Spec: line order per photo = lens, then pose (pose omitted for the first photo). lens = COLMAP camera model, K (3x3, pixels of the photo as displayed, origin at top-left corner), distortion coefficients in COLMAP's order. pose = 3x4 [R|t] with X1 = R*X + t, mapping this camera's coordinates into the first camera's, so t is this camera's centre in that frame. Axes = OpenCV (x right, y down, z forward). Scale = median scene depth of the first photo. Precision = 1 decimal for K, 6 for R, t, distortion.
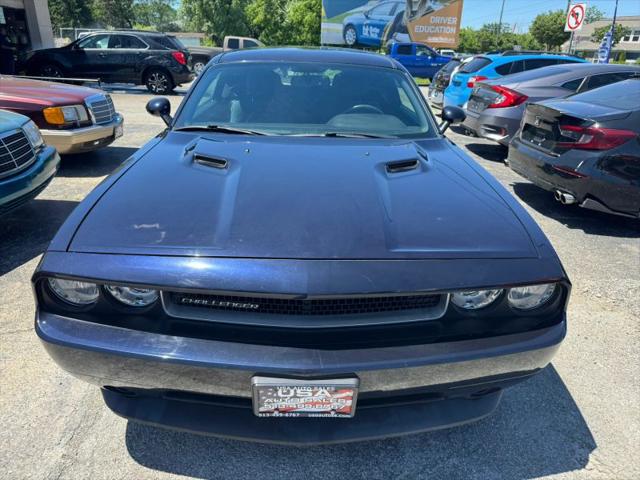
lens RADIAL K [[457.4, 0, 320.0], [0, 457.4, 240.0], [0, 0, 1]] dist [-0.004240, -0.006108]
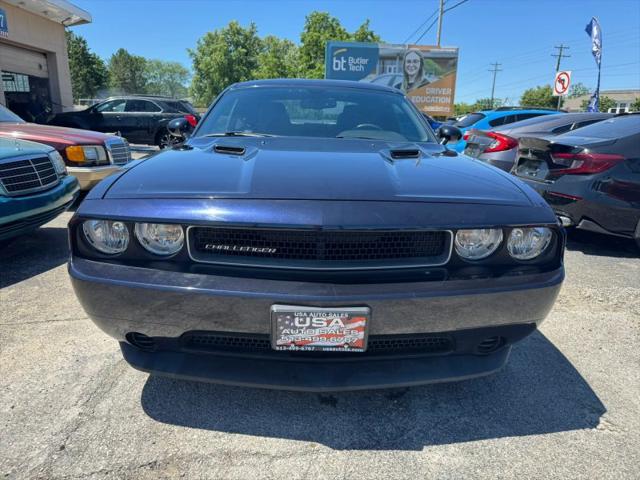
lens RADIAL K [[455.9, 0, 321.0], [0, 455.9, 238.0], [0, 0, 1]] dist [0.010916, -0.024323]
pose [[0.999986, -0.003760, -0.003663, -0.012009], [0.003174, 0.988864, -0.148789, 0.135991], [0.004181, 0.148776, 0.988862, -0.034715]]
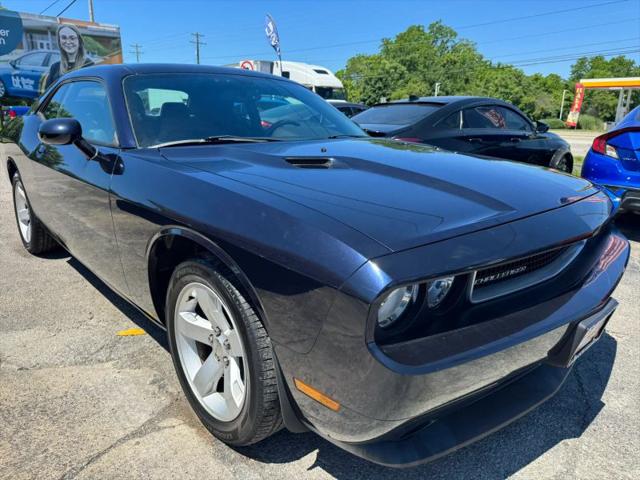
lens RADIAL K [[457.4, 0, 320.0], [0, 457.4, 240.0], [0, 0, 1]] dist [-0.004240, -0.006108]
pose [[0.757035, -0.192276, 0.624442, -0.536902], [0.259811, 0.965498, -0.017686, -0.006539], [-0.599497, 0.175626, 0.780871, 0.231191]]
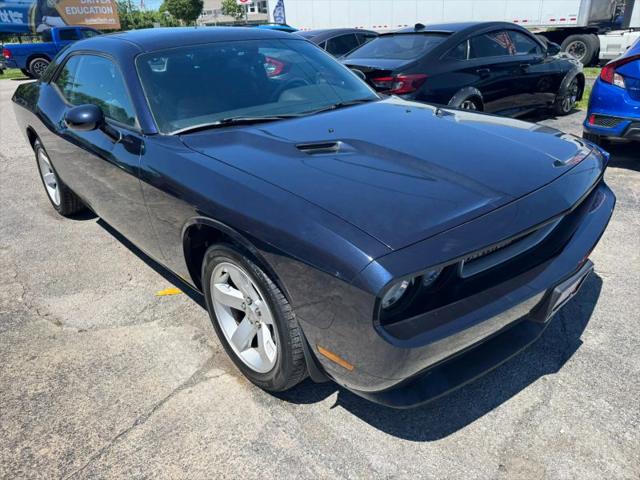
lens RADIAL K [[457.4, 0, 320.0], [0, 457.4, 240.0], [0, 0, 1]] dist [-0.004240, -0.006108]
pose [[0.757910, -0.332001, 0.561558, -0.566517], [0.309574, 0.940754, 0.138368, -0.081901], [-0.574227, 0.068973, 0.815786, 0.161175]]
